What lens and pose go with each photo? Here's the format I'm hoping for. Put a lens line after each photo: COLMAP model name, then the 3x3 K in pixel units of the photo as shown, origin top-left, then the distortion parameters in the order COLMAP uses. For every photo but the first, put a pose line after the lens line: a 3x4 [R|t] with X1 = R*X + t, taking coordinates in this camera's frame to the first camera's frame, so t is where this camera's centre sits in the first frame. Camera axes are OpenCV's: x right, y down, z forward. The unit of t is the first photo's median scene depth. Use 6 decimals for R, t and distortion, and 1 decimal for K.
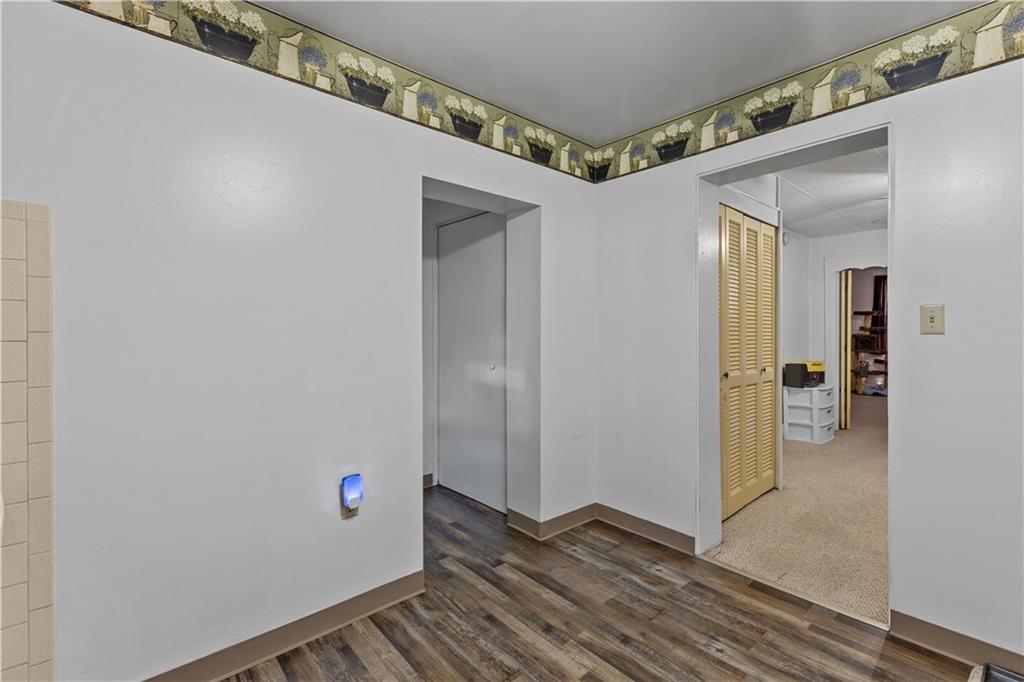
lens RADIAL K [[460.8, 0, 513.1], [0, 460.8, 333.7], [0, 0, 1]] dist [0.004197, -0.000093]
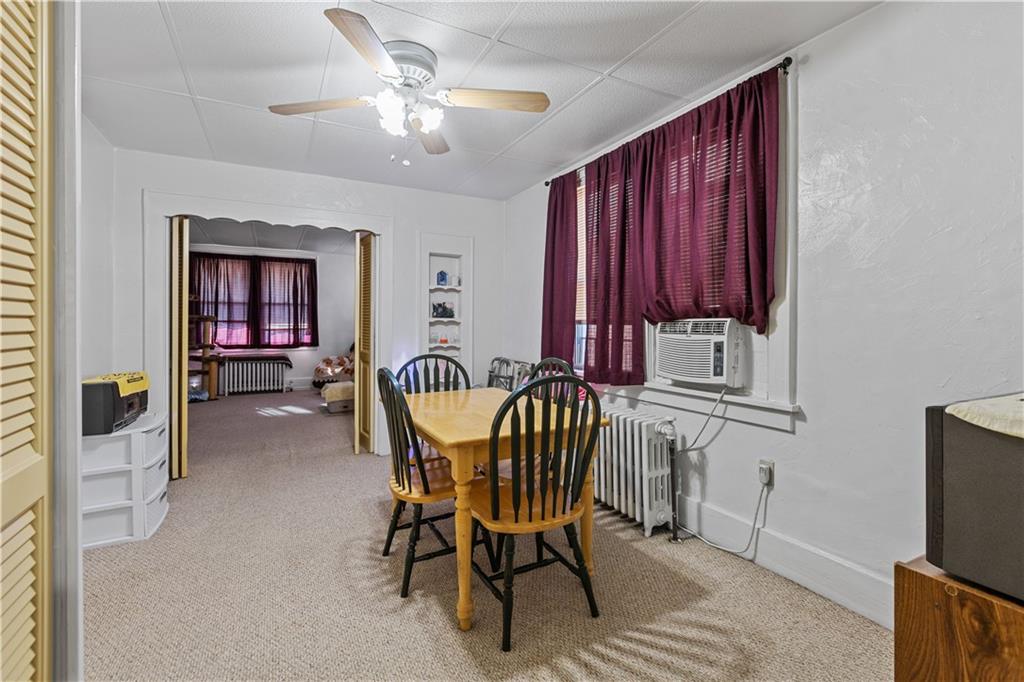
lens RADIAL K [[460.8, 0, 513.9], [0, 460.8, 325.1], [0, 0, 1]] dist [0.004197, -0.000093]
pose [[0.243240, 0.001909, 0.969964, 0.569144], [0.003088, 0.999991, -0.002743, 0.023095], [-0.969961, 0.003663, 0.243232, 1.014520]]
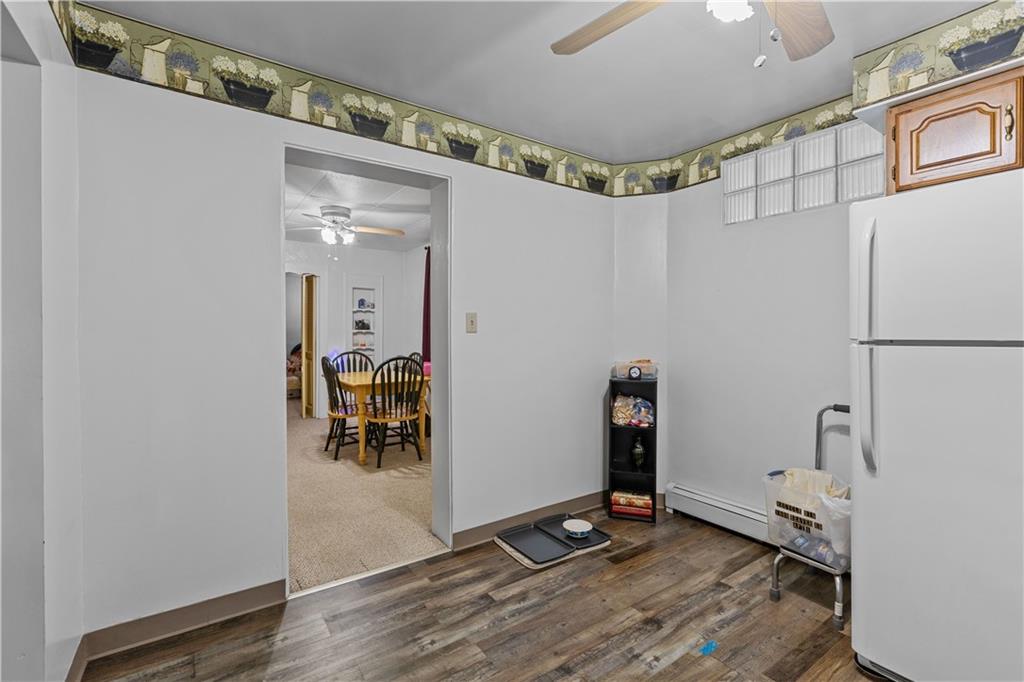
lens RADIAL K [[460.8, 0, 514.5], [0, 460.8, 334.4], [0, 0, 1]] dist [0.004197, -0.000093]
pose [[0.113084, -0.010075, 0.993534, -0.391773], [0.003082, 0.999947, 0.009790, -0.006288], [-0.993581, 0.001955, 0.113109, 0.504379]]
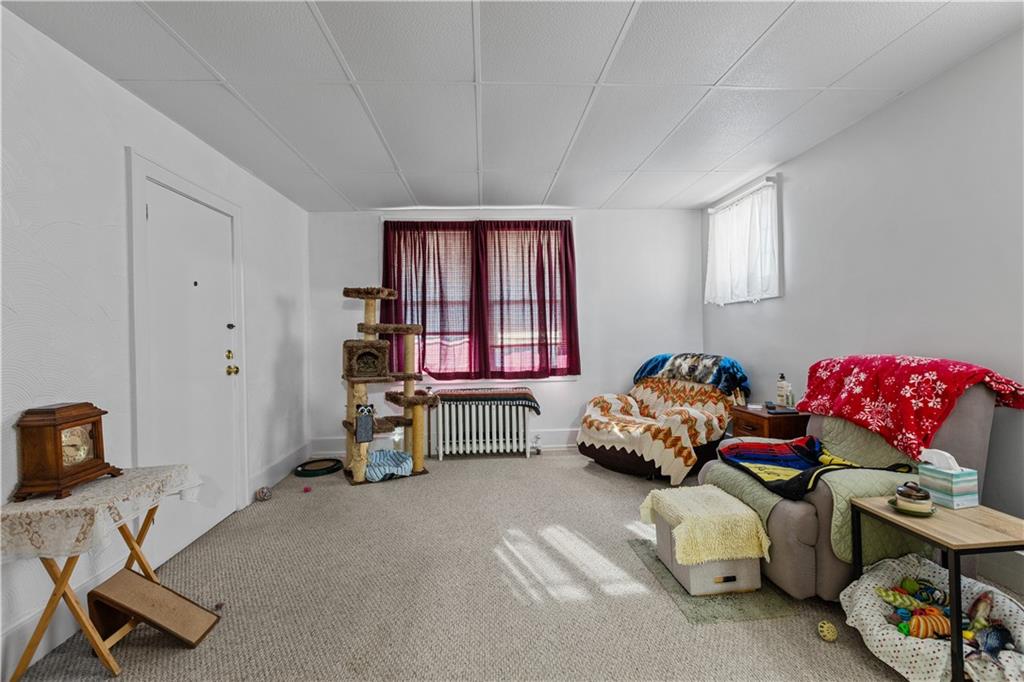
lens RADIAL K [[460.8, 0, 513.2], [0, 460.8, 333.5], [0, 0, 1]] dist [0.004197, -0.000093]
pose [[0.614640, -0.011100, 0.788730, 1.833641], [0.021621, 0.999762, -0.002779, -0.004122], [-0.788511, 0.018762, 0.614734, 2.269660]]
